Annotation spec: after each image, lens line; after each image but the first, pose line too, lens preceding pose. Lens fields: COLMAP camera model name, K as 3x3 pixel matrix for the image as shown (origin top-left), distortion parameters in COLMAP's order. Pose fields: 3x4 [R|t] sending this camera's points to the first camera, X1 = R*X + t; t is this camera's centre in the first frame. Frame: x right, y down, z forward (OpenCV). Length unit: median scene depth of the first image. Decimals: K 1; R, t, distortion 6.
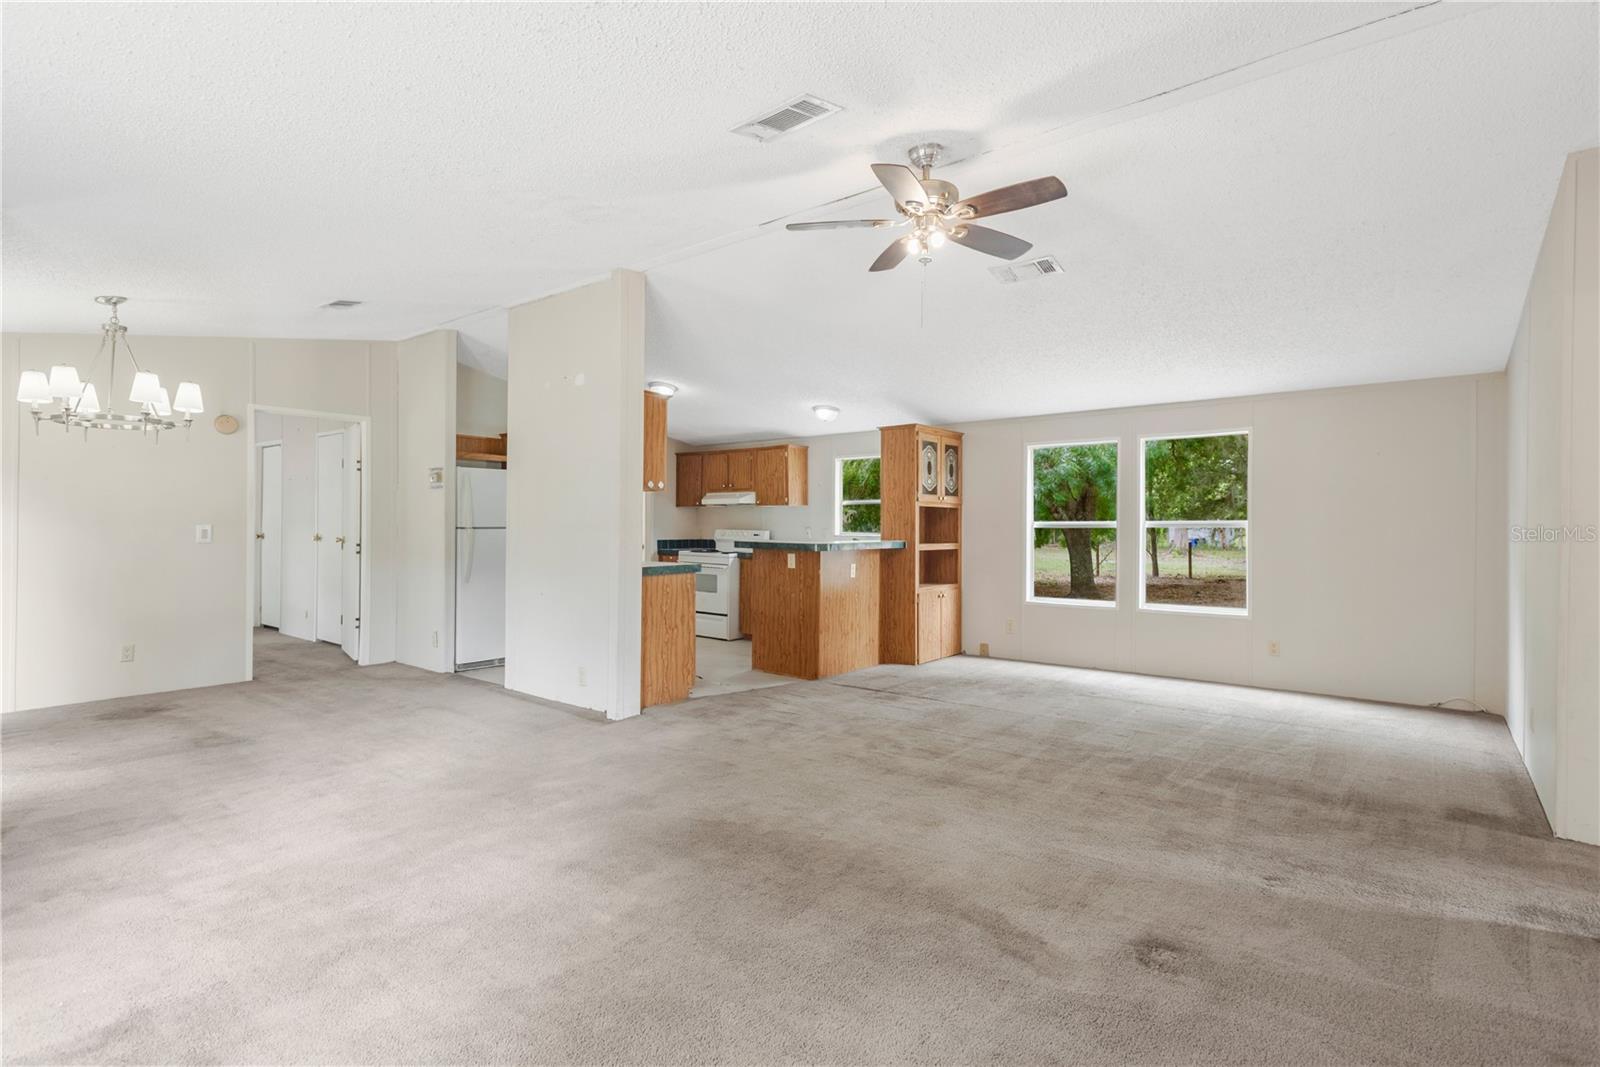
lens RADIAL K [[774.3, 0, 809.3], [0, 774.3, 521.5], [0, 0, 1]] dist [0.003798, -0.000218]
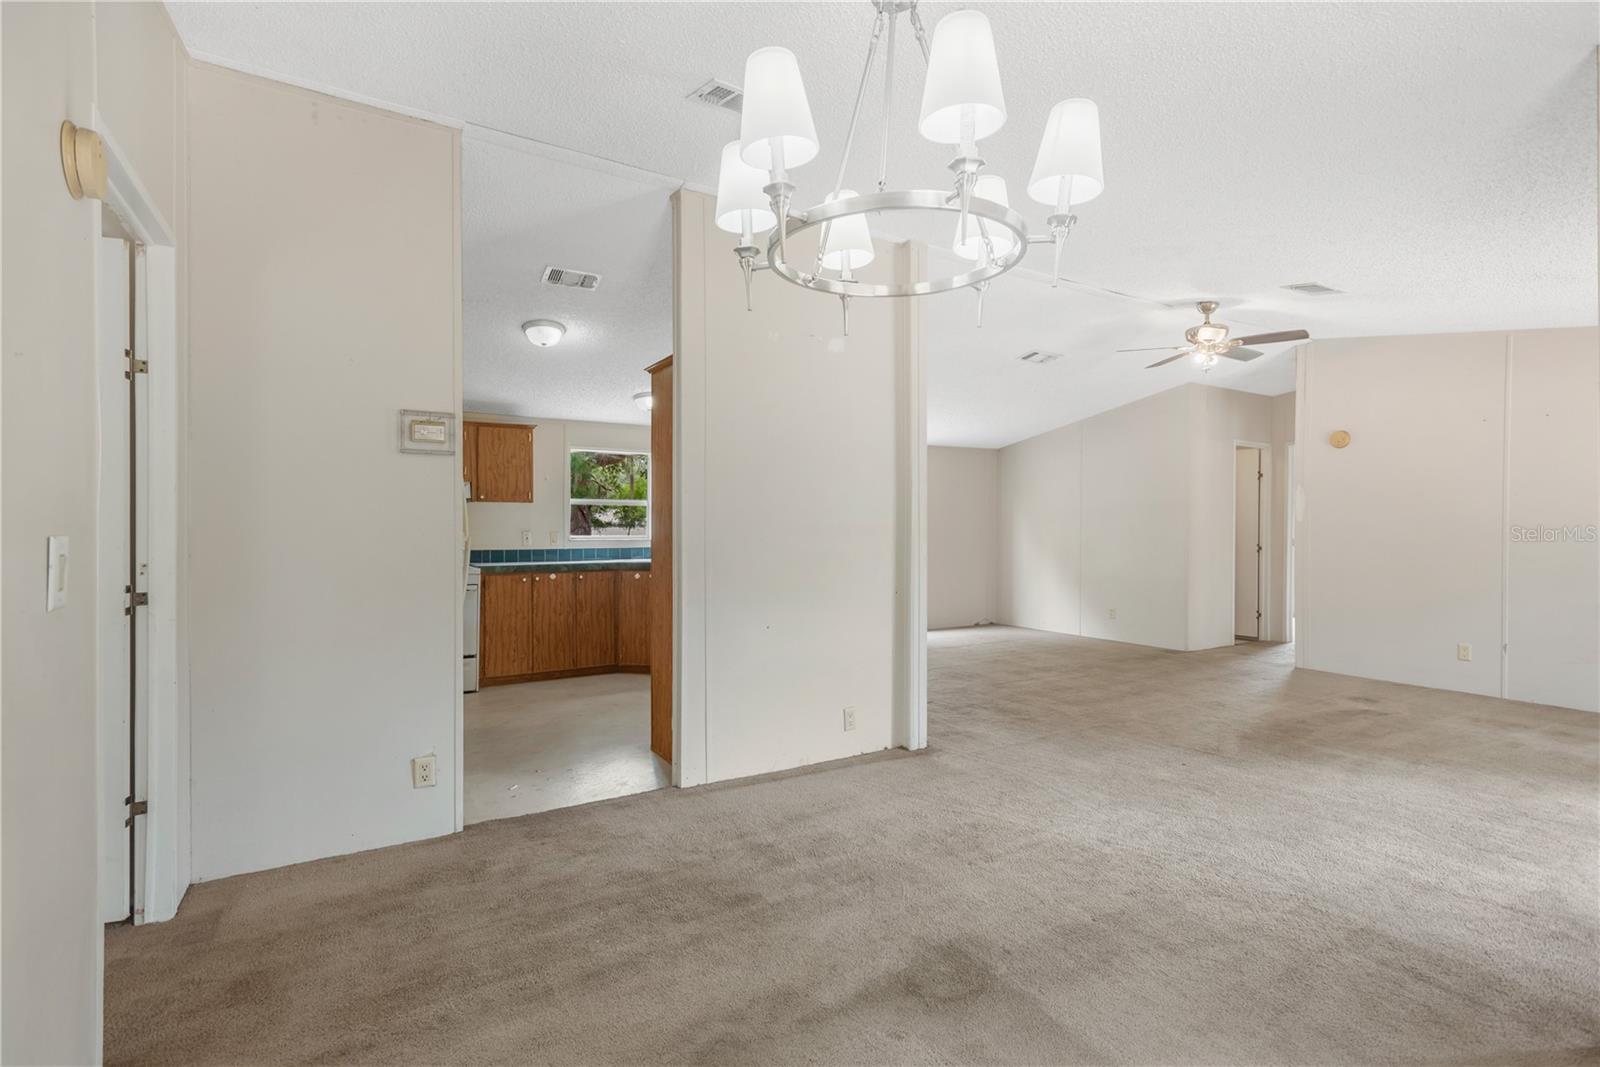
lens RADIAL K [[751.2, 0, 787.7], [0, 751.2, 529.6], [0, 0, 1]] dist [0.000173, -0.001285]
pose [[0.359965, -0.005613, 0.932949, -1.008545], [-0.006972, 0.999938, 0.008706, -0.002515], [-0.932940, -0.009639, 0.359904, 0.754249]]
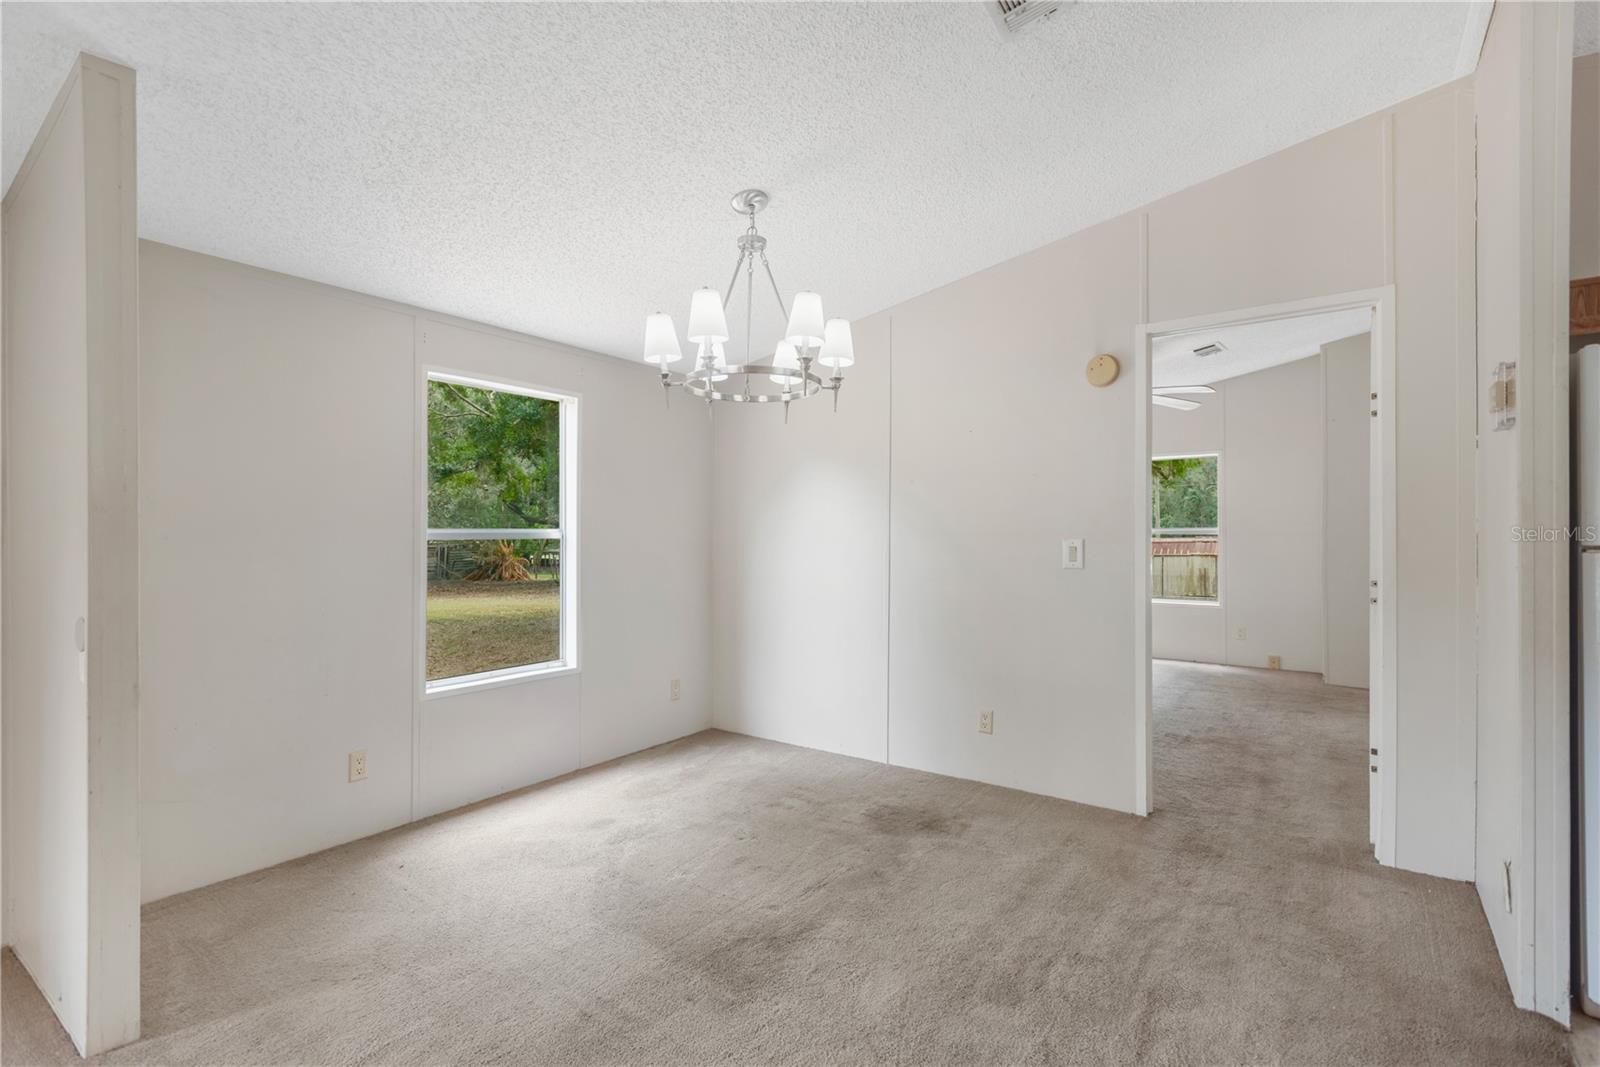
lens RADIAL K [[753.4, 0, 809.7], [0, 753.4, 532.2], [0, 0, 1]] dist [0.010602, -0.001185]
pose [[0.052686, -0.006868, -0.998587, -0.207784], [0.007536, 0.999951, -0.006479, 0.001420], [0.998583, -0.007184, 0.052736, 0.828553]]
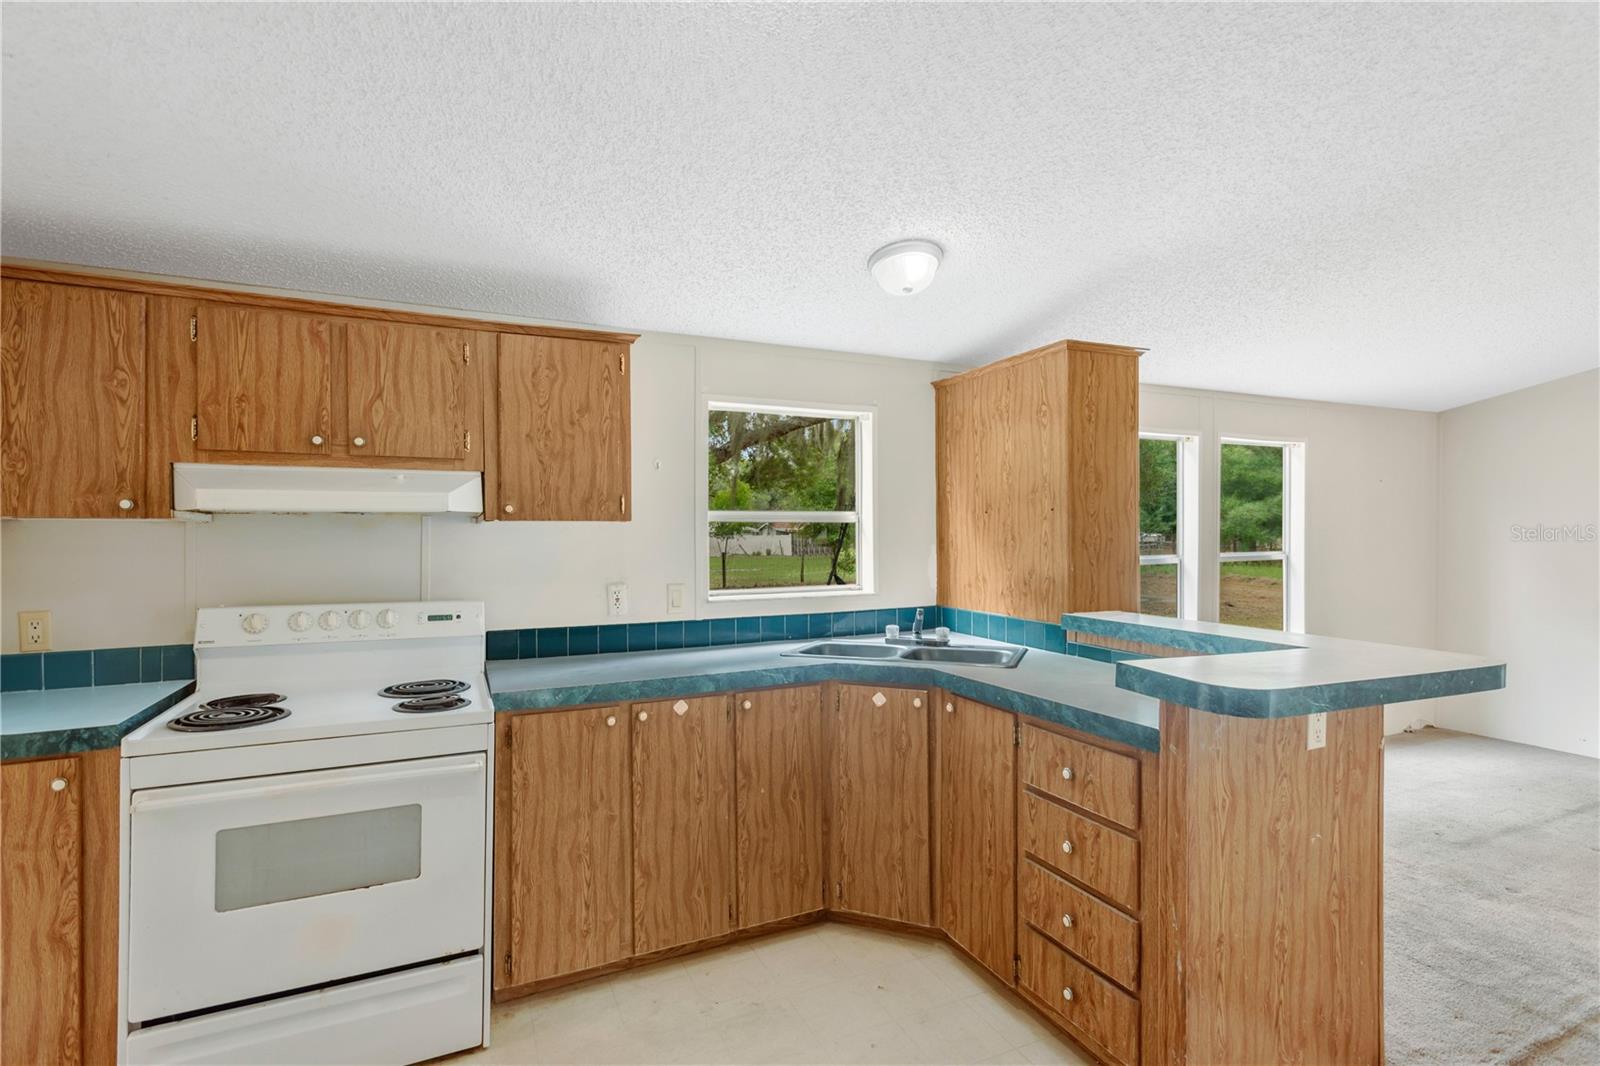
lens RADIAL K [[781.1, 0, 800.0], [0, 781.1, 533.0], [0, 0, 1]] dist [-0.001789, -0.000349]
pose [[0.450307, -0.004541, 0.892862, -0.447931], [-0.003998, 0.999967, 0.007103, -0.028883], [-0.892865, -0.006768, 0.450274, 1.232584]]
